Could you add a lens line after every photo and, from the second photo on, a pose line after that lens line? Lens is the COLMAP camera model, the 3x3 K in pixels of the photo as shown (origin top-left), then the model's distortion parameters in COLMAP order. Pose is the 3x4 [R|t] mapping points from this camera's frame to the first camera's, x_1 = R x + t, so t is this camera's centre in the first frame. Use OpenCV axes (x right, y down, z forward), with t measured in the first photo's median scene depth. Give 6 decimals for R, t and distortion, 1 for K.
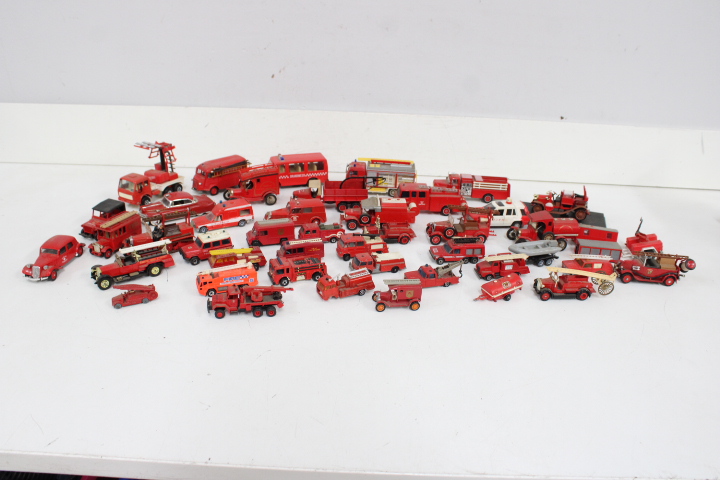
lens RADIAL K [[652.8, 0, 358.5], [0, 652.8, 260.8], [0, 0, 1]] dist [-0.118723, 0.074578]
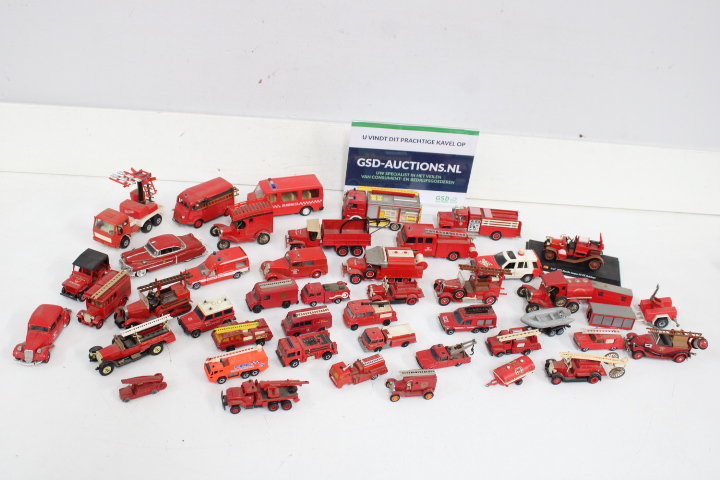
lens RADIAL K [[820.3, 0, 353.1], [0, 820.3, 257.6], [0, 0, 1]] dist [-0.057358, 0.000000]
pose [[0.996400, 0.016257, 0.083200, -0.116715], [-0.030489, 0.984492, 0.172758, -0.299790], [-0.079101, -0.174672, 0.981444, -0.158404]]
